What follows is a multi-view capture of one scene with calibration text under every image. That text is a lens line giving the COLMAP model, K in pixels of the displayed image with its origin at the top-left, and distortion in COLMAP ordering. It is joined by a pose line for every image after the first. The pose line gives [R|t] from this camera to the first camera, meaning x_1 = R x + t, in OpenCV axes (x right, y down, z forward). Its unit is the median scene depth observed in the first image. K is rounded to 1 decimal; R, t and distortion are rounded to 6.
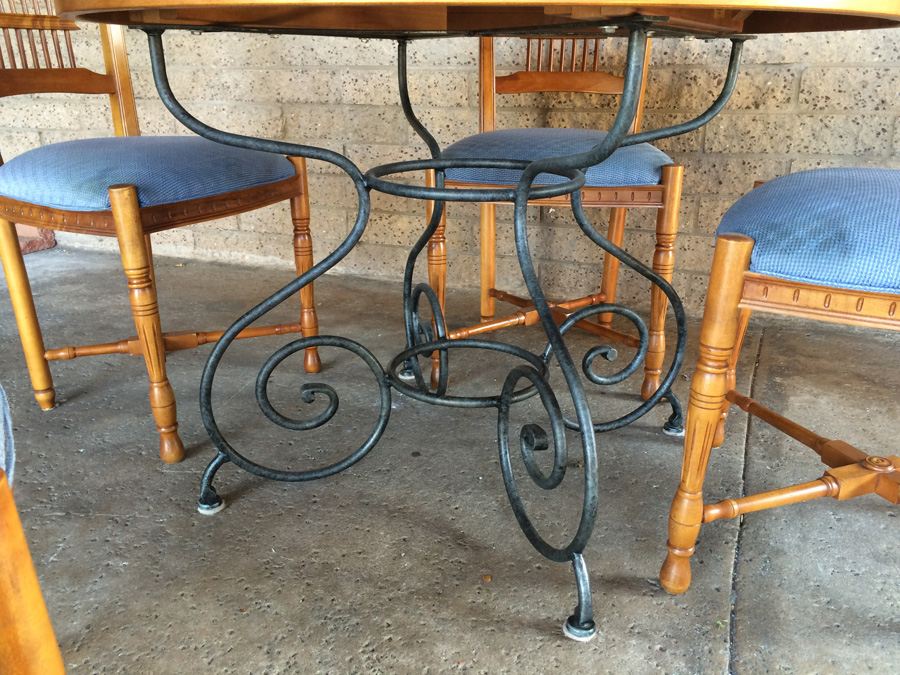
lens RADIAL K [[772.6, 0, 449.9], [0, 772.6, 337.0], [0, 0, 1]] dist [0.084518, -0.115798]
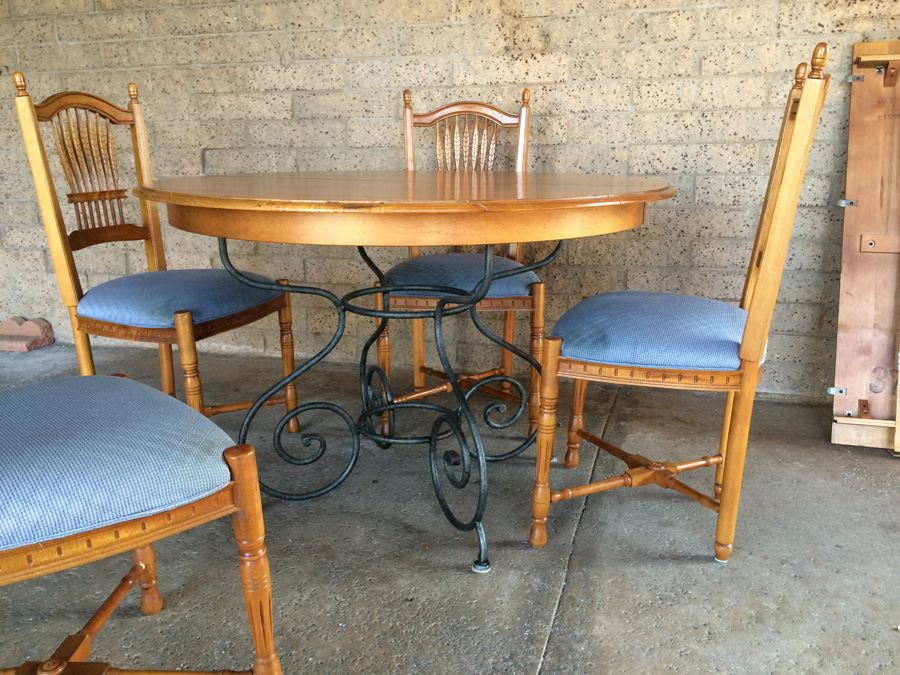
lens RADIAL K [[772.6, 0, 448.5], [0, 772.6, 337.1], [0, 0, 1]] dist [0.084518, -0.115798]
pose [[0.995303, -0.031374, 0.091583, -0.028756], [0.039796, 0.994996, -0.091643, 0.016427], [-0.088249, 0.094857, 0.991572, -0.460808]]
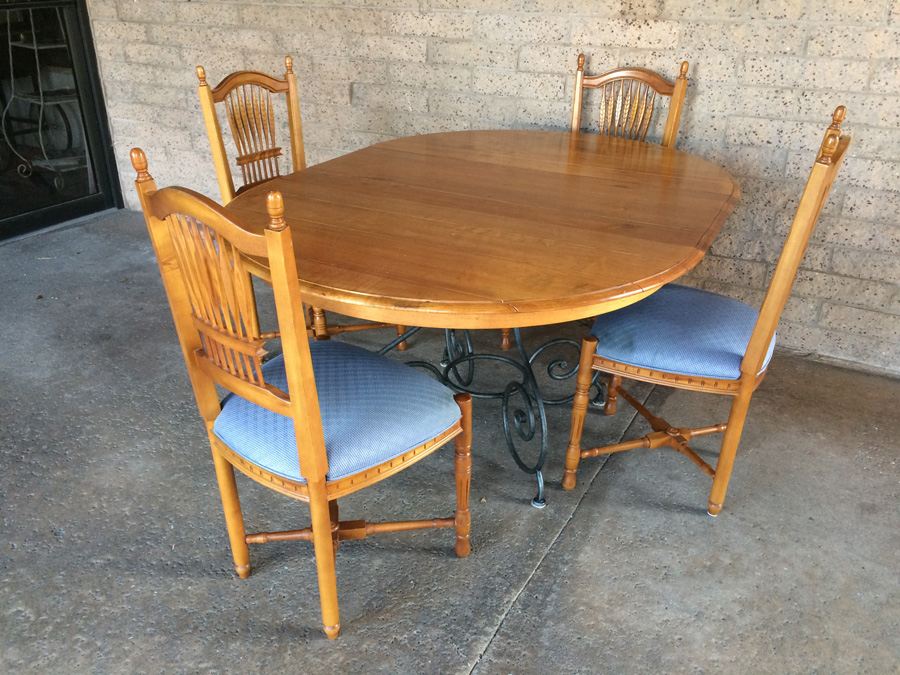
lens RADIAL K [[772.6, 0, 442.4], [0, 772.6, 337.4], [0, 0, 1]] dist [0.084518, -0.115798]
pose [[0.991032, 0.064021, -0.117288, 0.125825], [-0.050830, 0.992386, 0.112192, -0.204443], [0.123578, -0.105224, 0.986740, -0.767261]]
